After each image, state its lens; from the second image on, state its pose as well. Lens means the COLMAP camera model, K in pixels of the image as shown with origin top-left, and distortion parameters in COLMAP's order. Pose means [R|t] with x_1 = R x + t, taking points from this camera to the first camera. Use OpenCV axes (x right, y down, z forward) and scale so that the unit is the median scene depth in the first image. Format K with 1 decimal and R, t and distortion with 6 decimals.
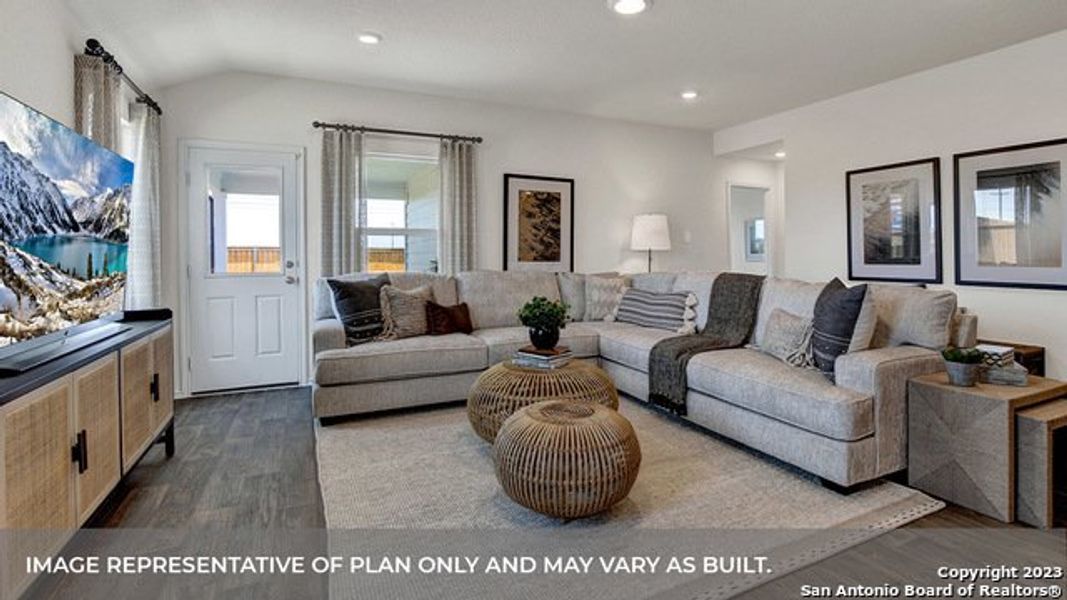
lens RADIAL K [[504.4, 0, 536.9], [0, 504.4, 249.3], [0, 0, 1]] dist [-0.021675, 0.001731]
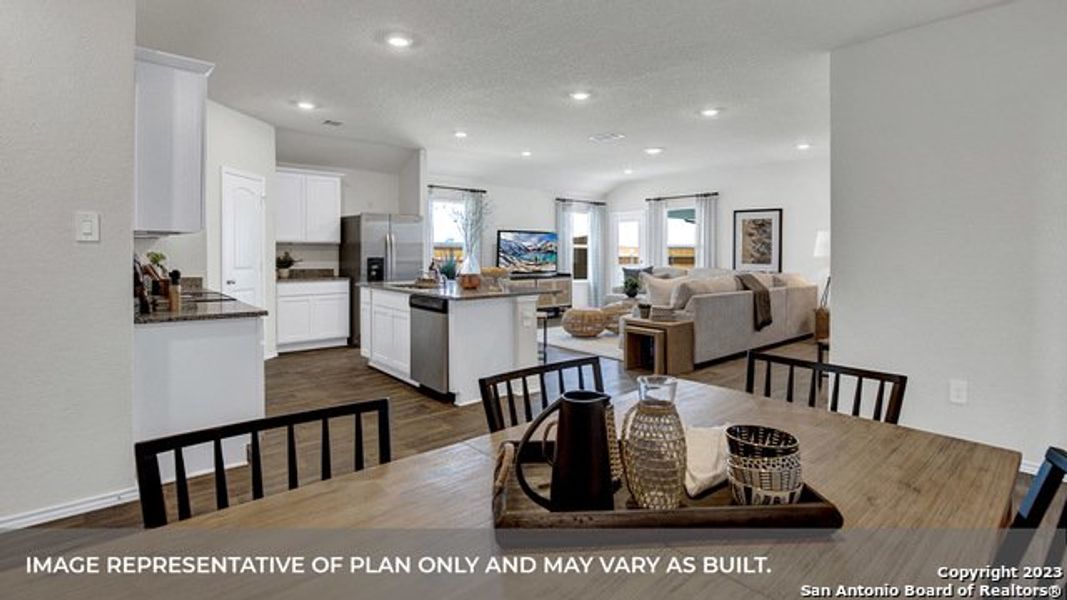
lens RADIAL K [[488.7, 0, 534.2], [0, 488.7, 256.0], [0, 0, 1]] dist [-0.023854, -0.000807]
pose [[0.261136, 0.015426, -0.965179, 1.654958], [0.001594, 0.999864, 0.016411, -0.033956], [0.965301, -0.005824, 0.261076, -0.078570]]
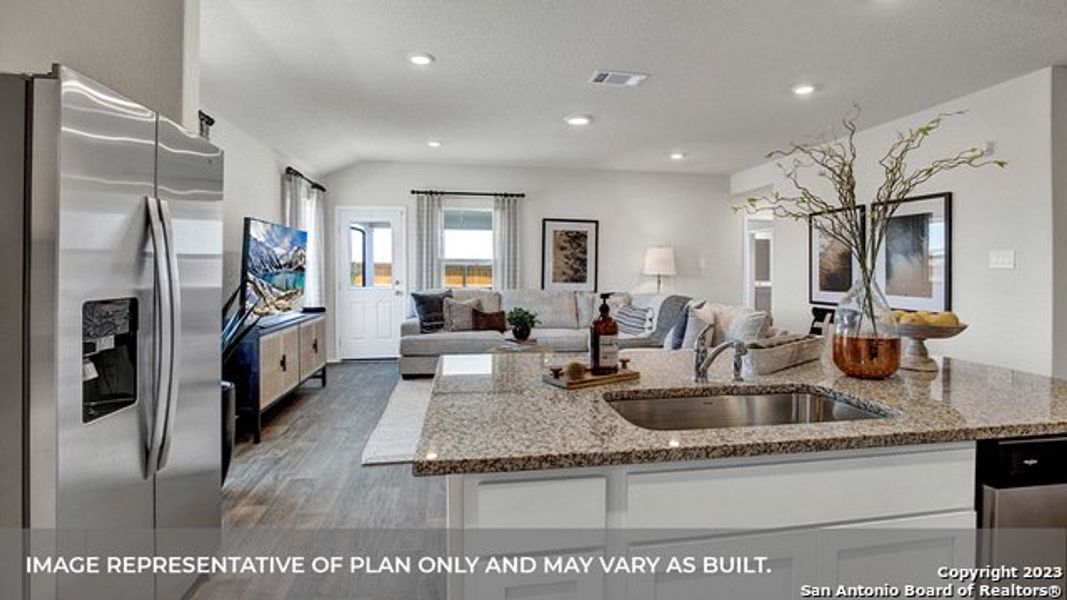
lens RADIAL K [[488.7, 0, 528.6], [0, 488.7, 272.6], [0, 0, 1]] dist [-0.023854, -0.000807]
pose [[0.957355, 0.013060, -0.288618, 0.355795], [-0.008167, 0.999802, 0.018152, -0.033182], [0.288797, -0.015021, 0.957272, -0.356679]]
